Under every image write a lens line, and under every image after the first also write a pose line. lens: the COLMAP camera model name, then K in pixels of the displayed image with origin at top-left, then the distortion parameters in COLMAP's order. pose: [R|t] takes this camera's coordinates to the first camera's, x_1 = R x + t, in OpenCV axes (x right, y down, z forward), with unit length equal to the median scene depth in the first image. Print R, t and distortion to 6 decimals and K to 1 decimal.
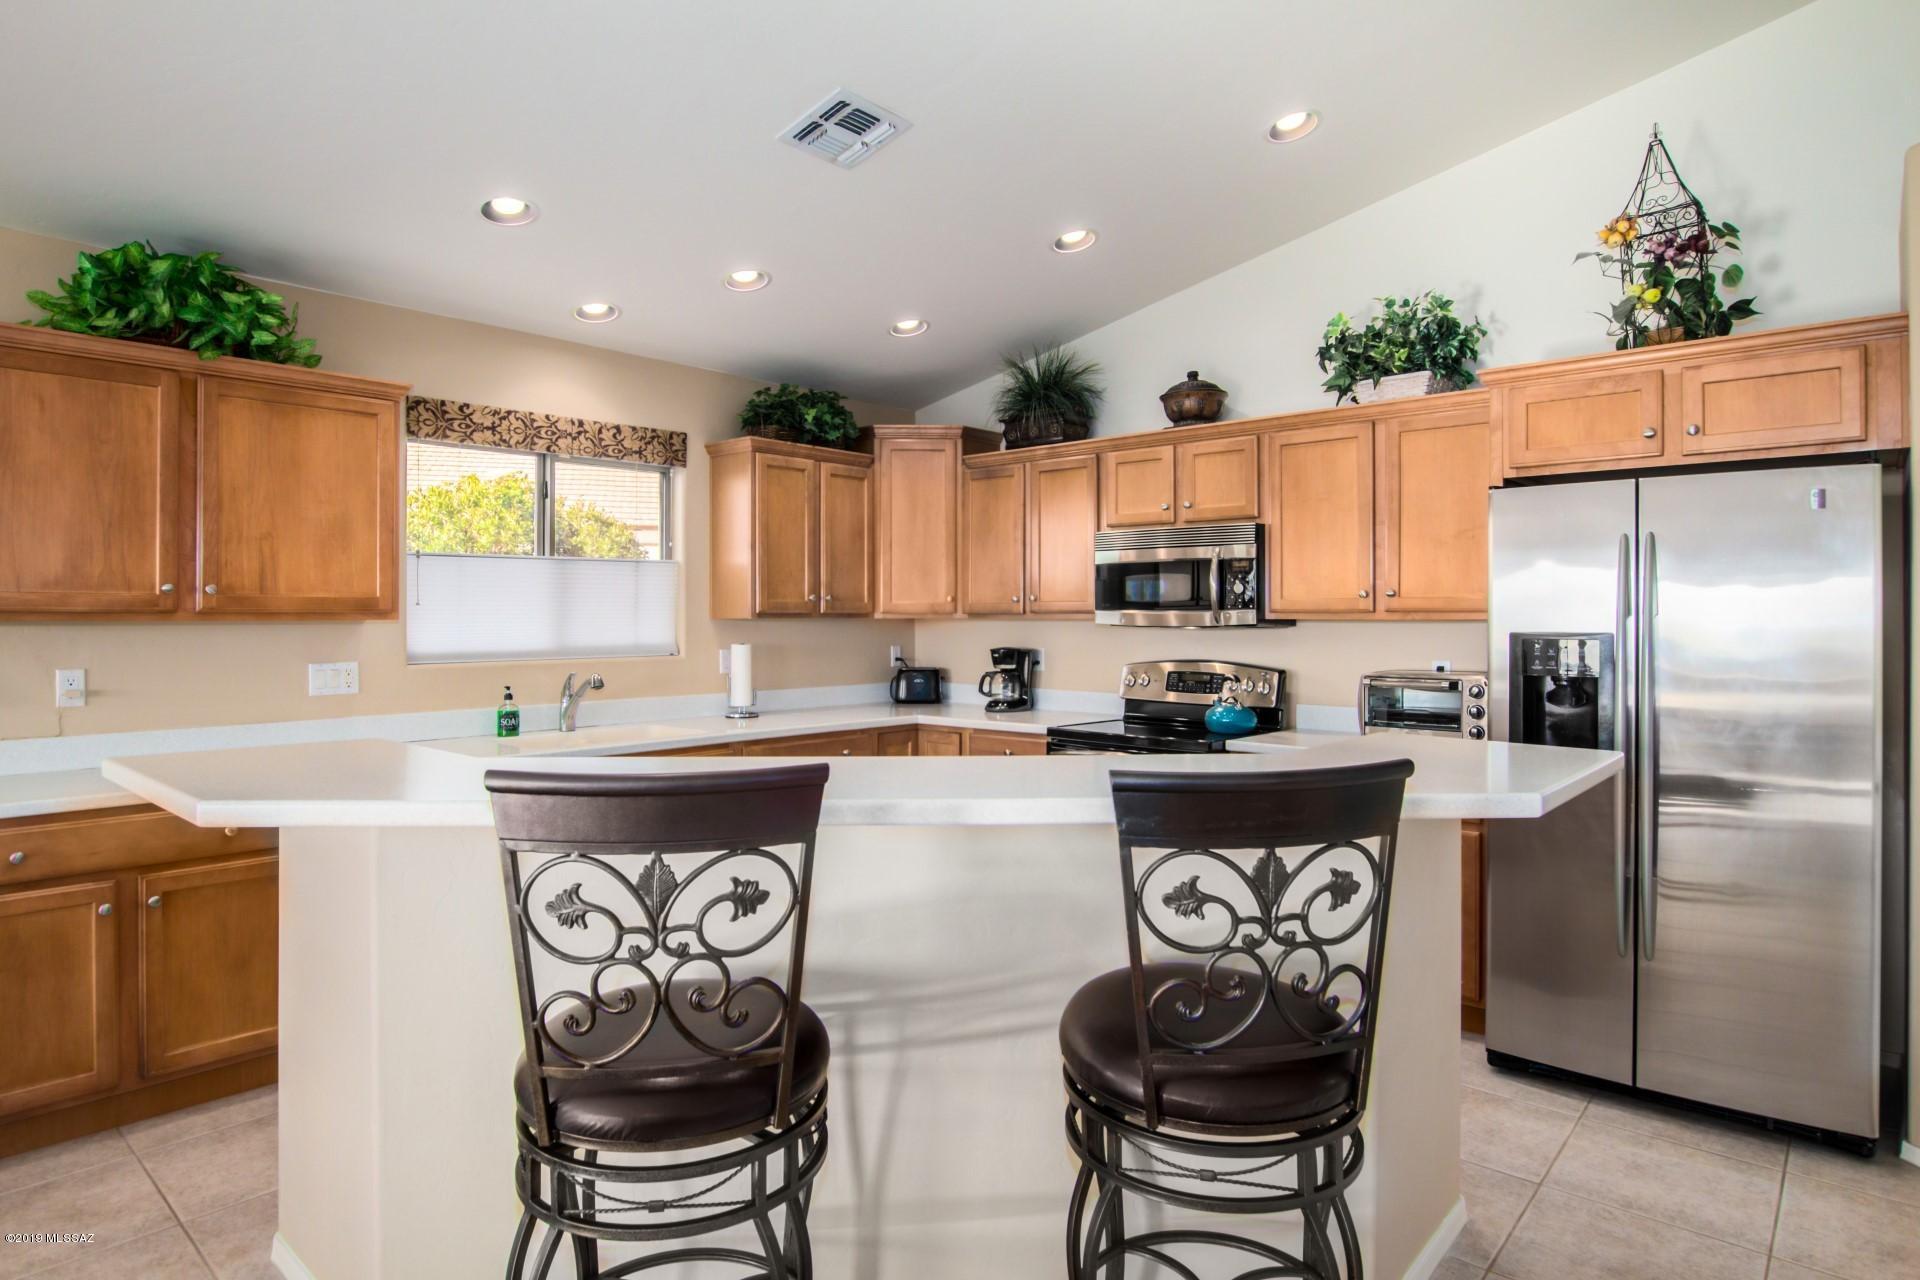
lens RADIAL K [[1068.0, 0, 960.0], [0, 1068.0, 640.0], [0, 0, 1]] dist [-0.026559, 0.001230]
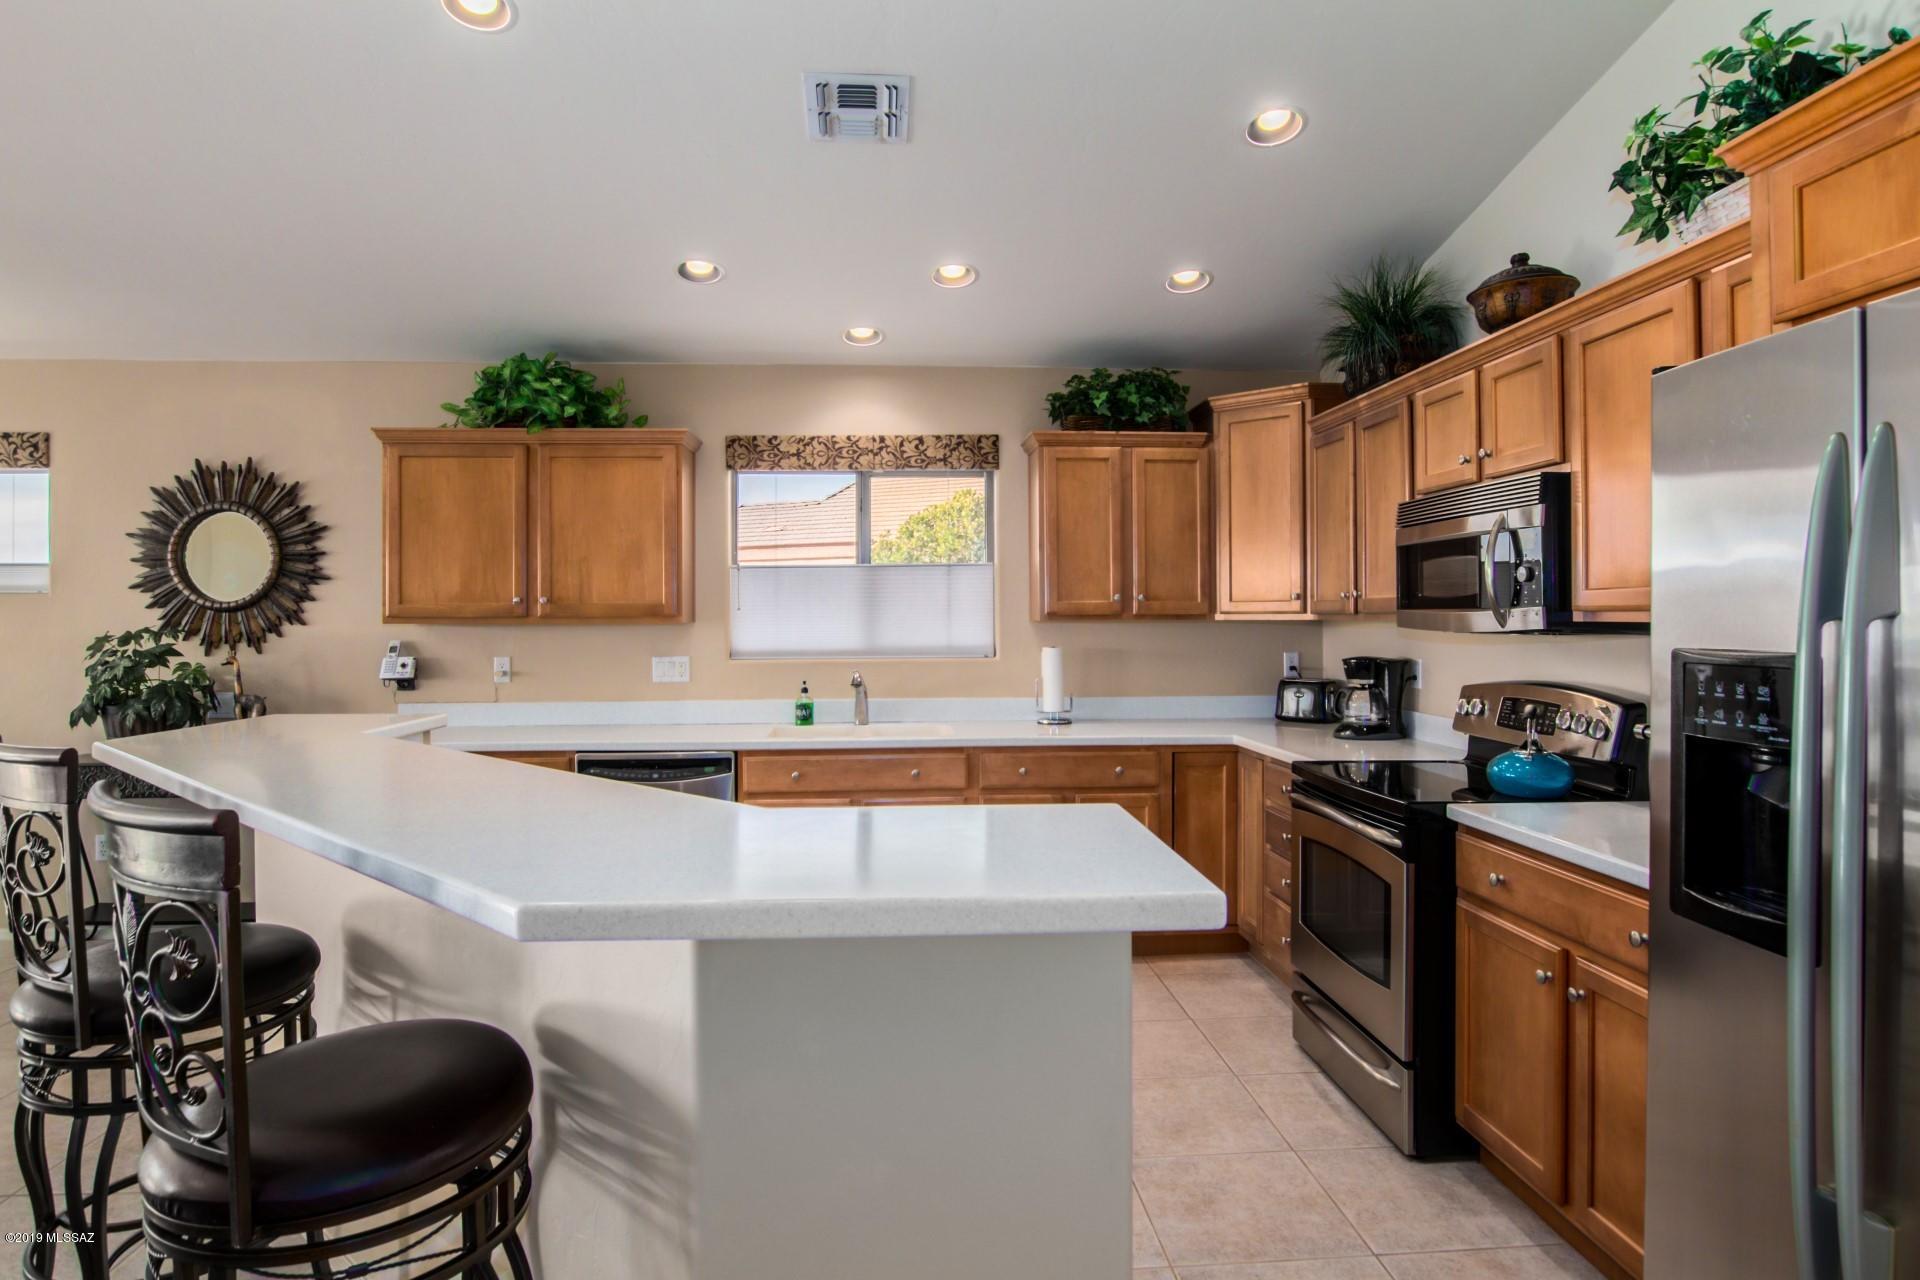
lens RADIAL K [[1071.7, 0, 960.6], [0, 1071.7, 622.6], [0, 0, 1]] dist [-0.034332, 0.000905]
pose [[0.707841, 0.000448, -0.706371, 0.467402], [-0.011545, 0.999874, -0.010936, -0.007635], [0.706277, 0.015896, 0.707757, 0.294314]]
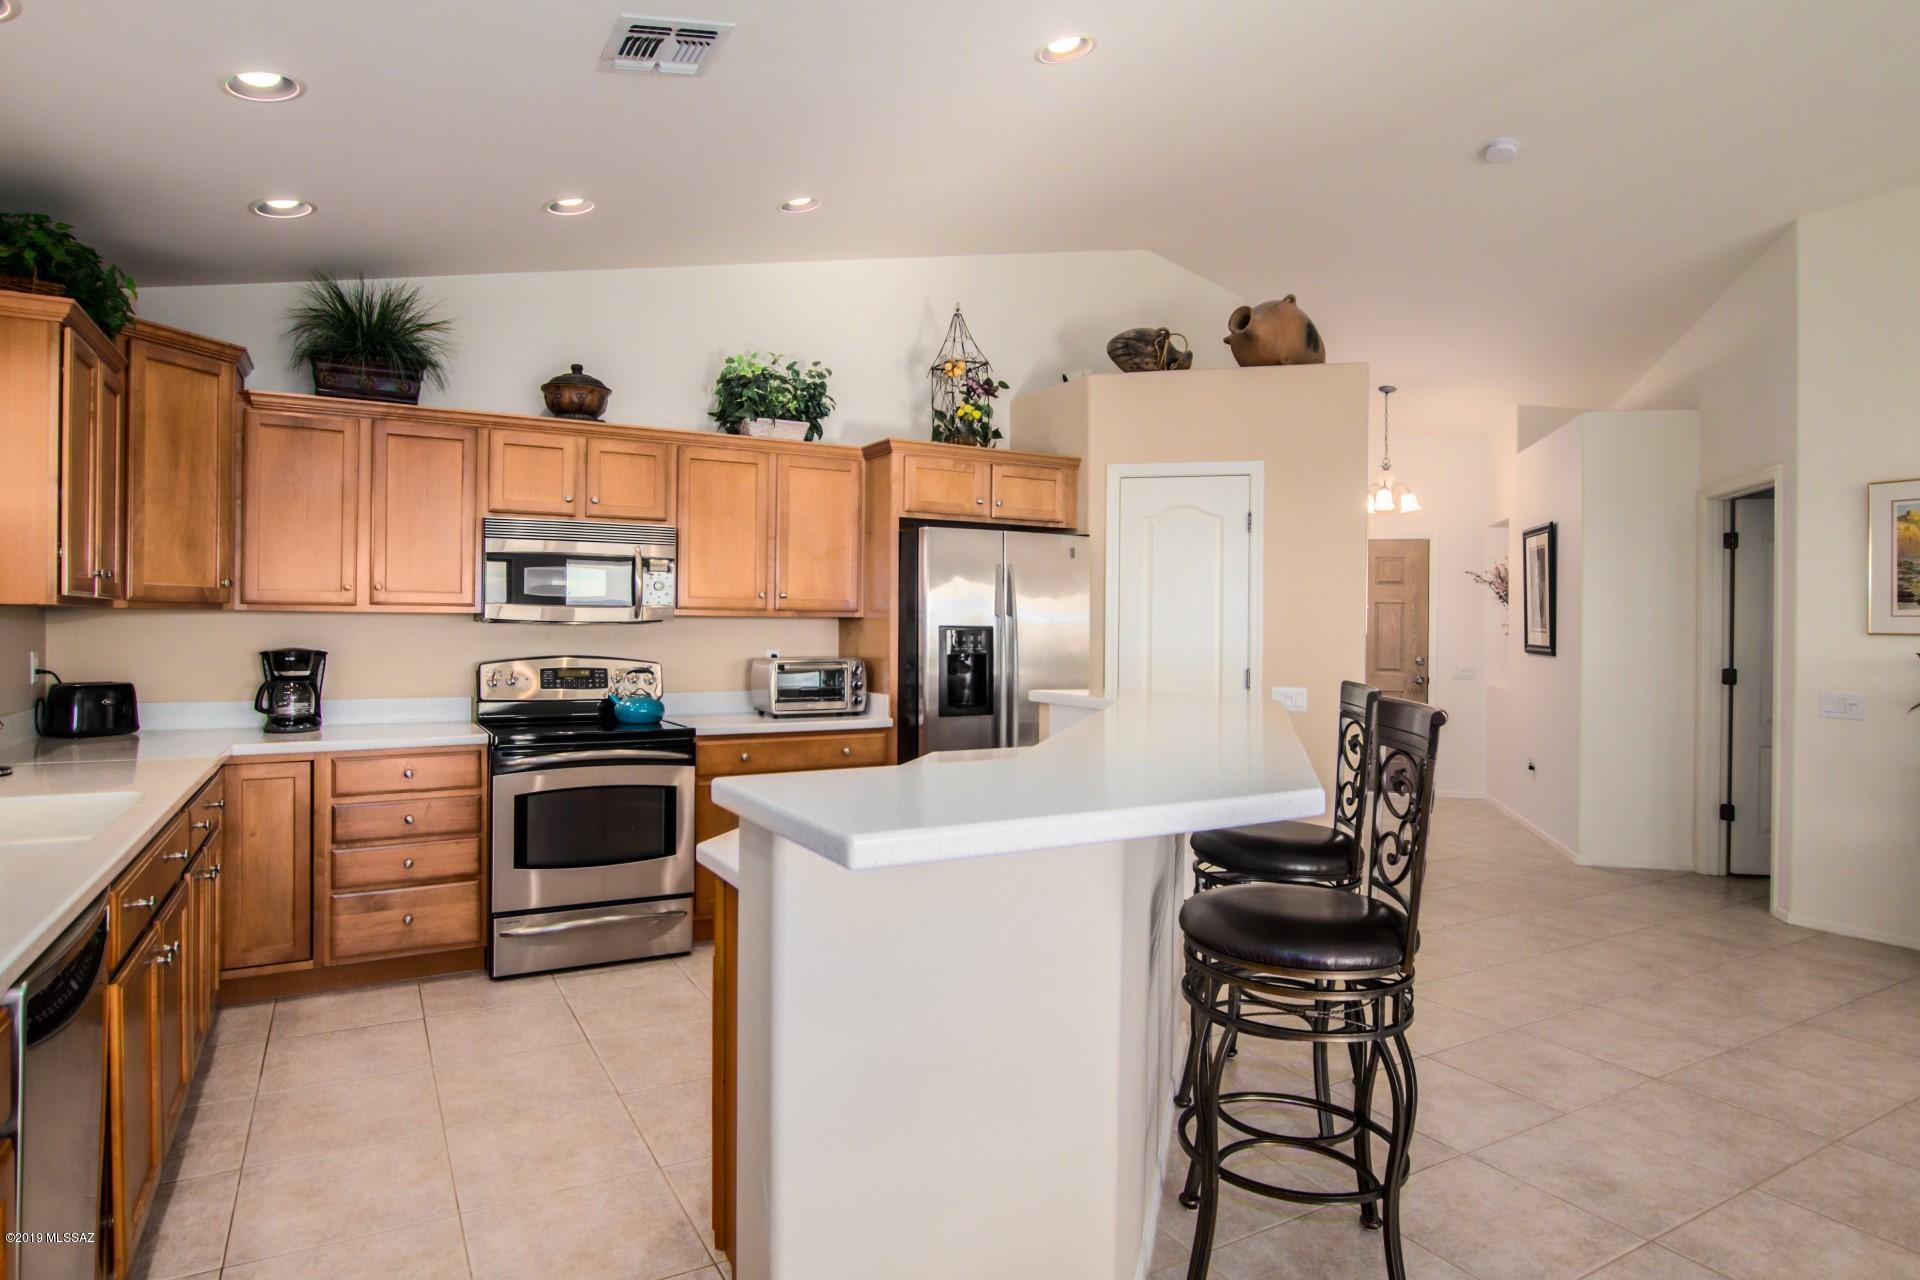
lens RADIAL K [[1060.3, 0, 960.0], [0, 1060.3, 640.0], [0, 0, 1]] dist [-0.000156, 0.000478]
pose [[0.333983, -0.008004, 0.942545, -0.629721], [0.012953, 0.999908, 0.003902, 0.005209], [-0.942490, 0.010906, 0.334056, 0.357404]]
